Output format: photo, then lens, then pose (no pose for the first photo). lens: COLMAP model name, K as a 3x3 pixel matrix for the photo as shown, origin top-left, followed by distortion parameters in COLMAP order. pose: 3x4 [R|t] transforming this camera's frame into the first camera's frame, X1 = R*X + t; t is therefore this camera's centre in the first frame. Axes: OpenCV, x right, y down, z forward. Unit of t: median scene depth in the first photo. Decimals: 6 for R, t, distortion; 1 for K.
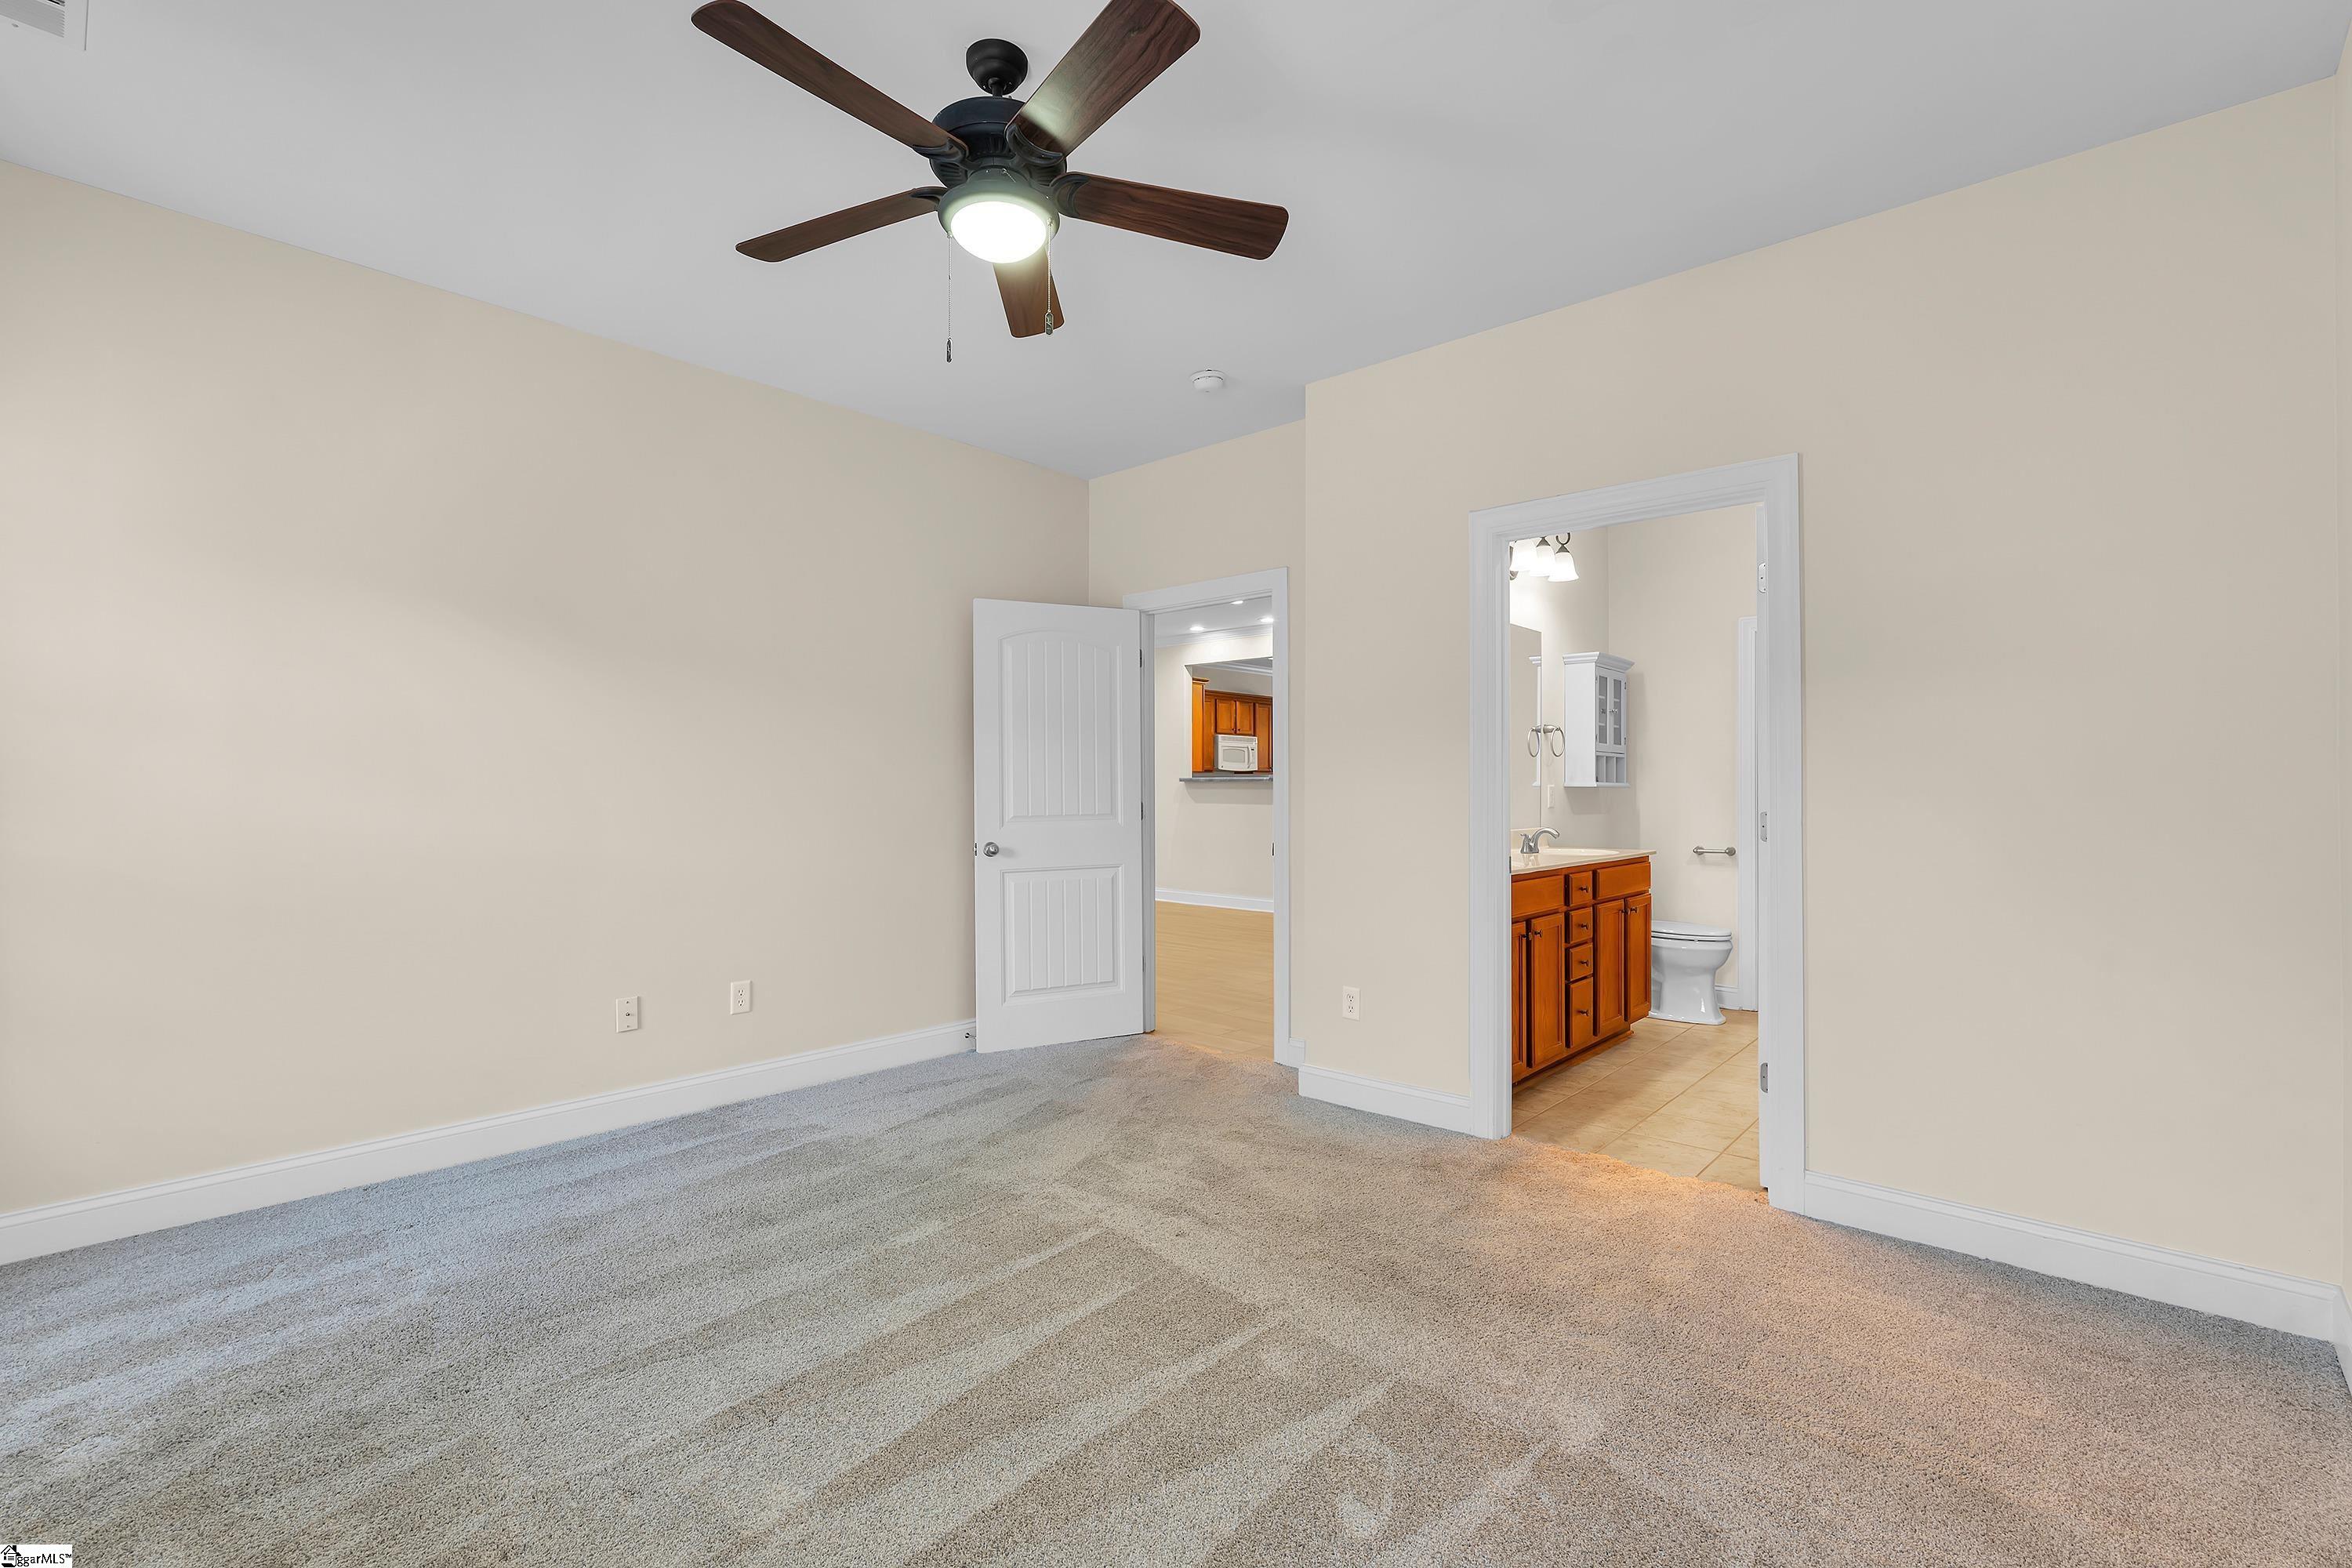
lens RADIAL K [[1087.3, 0, 1184.9], [0, 1087.3, 816.2], [0, 0, 1]] dist [-0.005388, -0.000146]
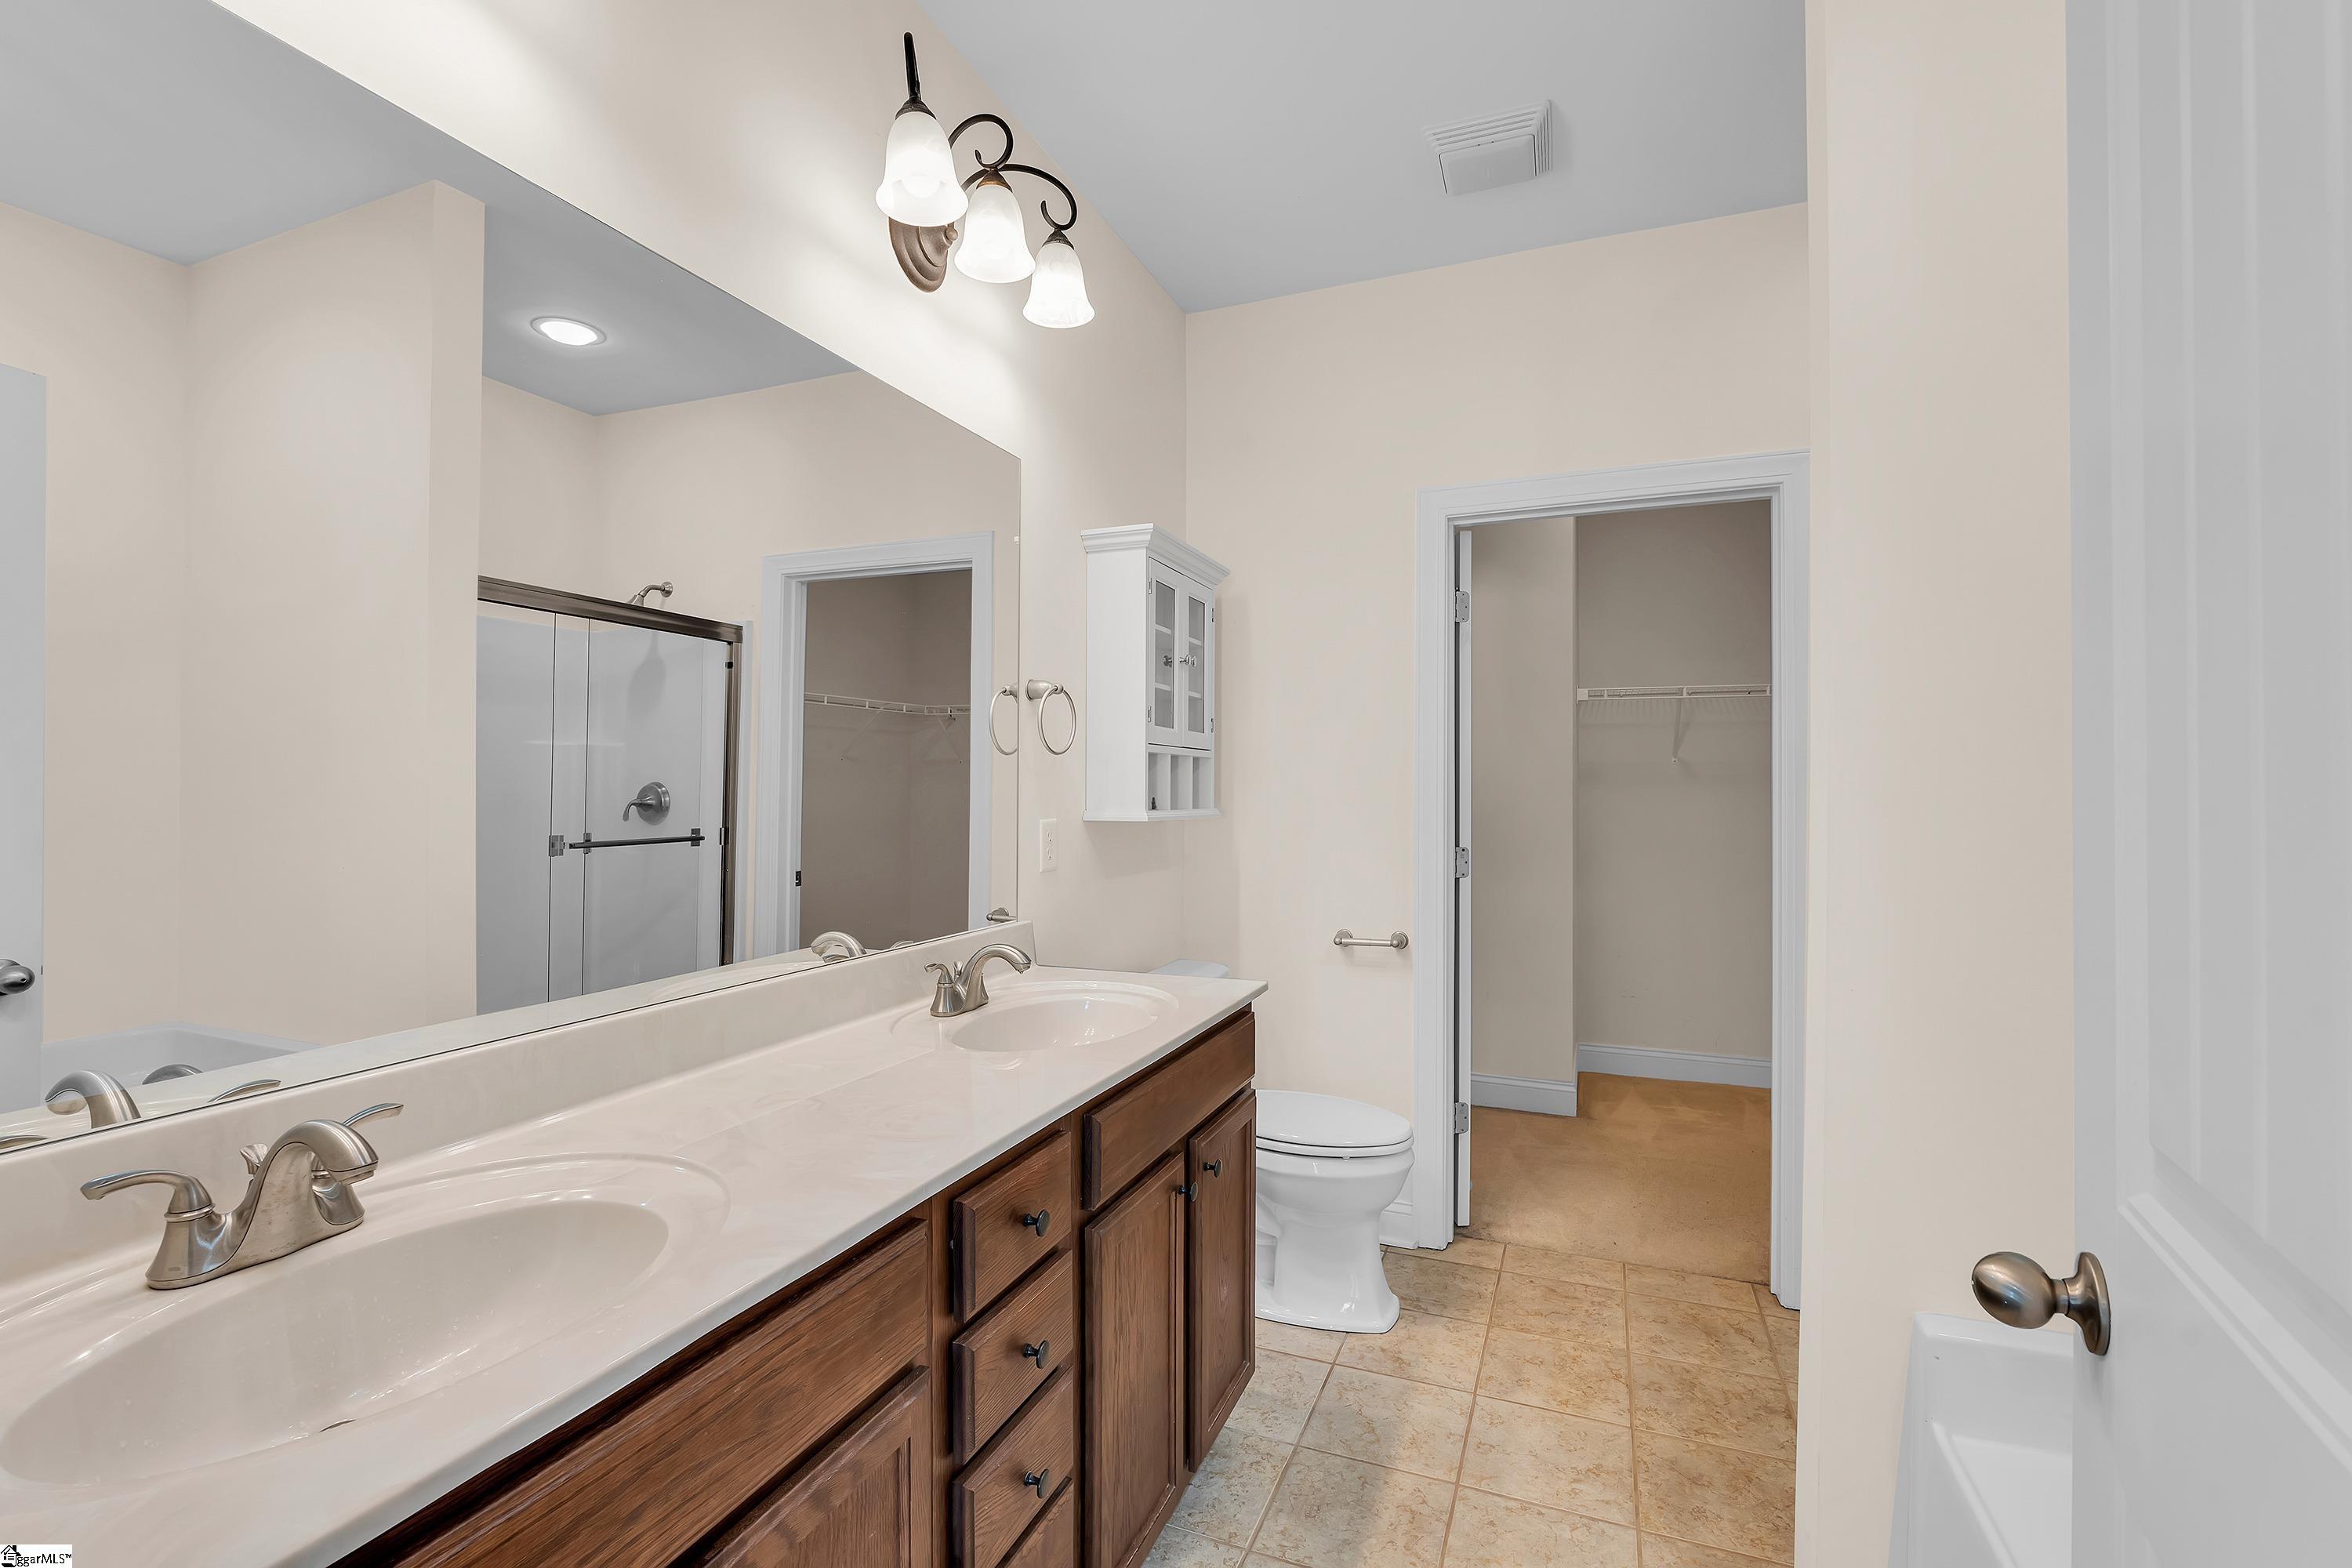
lens RADIAL K [[1034.3, 0, 1176.0], [0, 1034.3, 784.0], [0, 0, 1]] dist [-0.001088, 0.000151]
pose [[0.949436, 0.010099, 0.313799, 0.250573], [-0.005680, 0.999871, -0.014995, -0.036213], [-0.313910, 0.012454, 0.949371, 0.577162]]
